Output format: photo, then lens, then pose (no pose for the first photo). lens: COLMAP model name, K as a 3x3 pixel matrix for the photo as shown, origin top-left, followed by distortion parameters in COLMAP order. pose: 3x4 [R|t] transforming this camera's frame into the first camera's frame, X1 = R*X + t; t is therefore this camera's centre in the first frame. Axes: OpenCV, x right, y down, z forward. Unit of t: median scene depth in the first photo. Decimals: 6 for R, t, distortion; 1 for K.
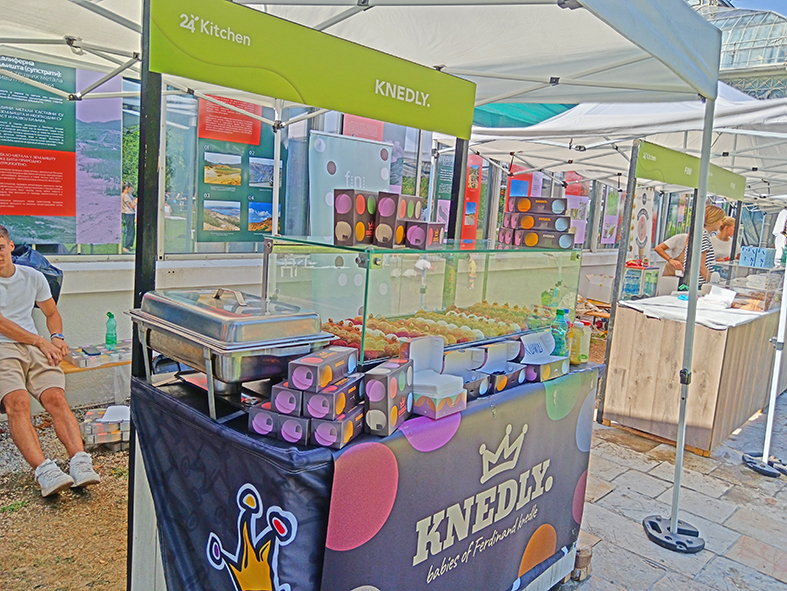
lens RADIAL K [[625.5, 0, 393.8], [0, 625.5, 293.7], [0, 0, 1]] dist [-0.001637, -0.000558]
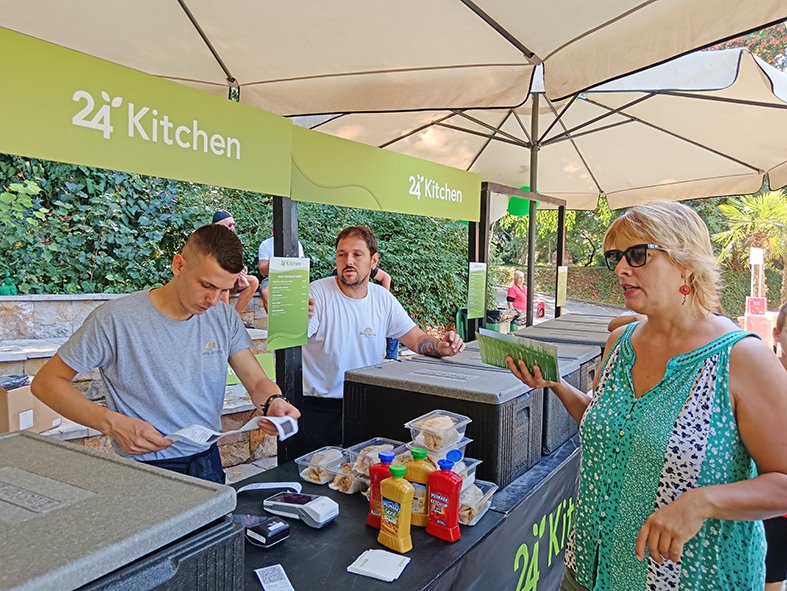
lens RADIAL K [[625.5, 0, 393.2], [0, 625.5, 295.2], [0, 0, 1]] dist [-0.001637, -0.000558]
pose [[0.976811, -0.067948, 0.203036, -0.233482], [0.083323, 0.994189, -0.068153, -0.280207], [-0.197225, 0.083490, 0.976797, 0.598313]]
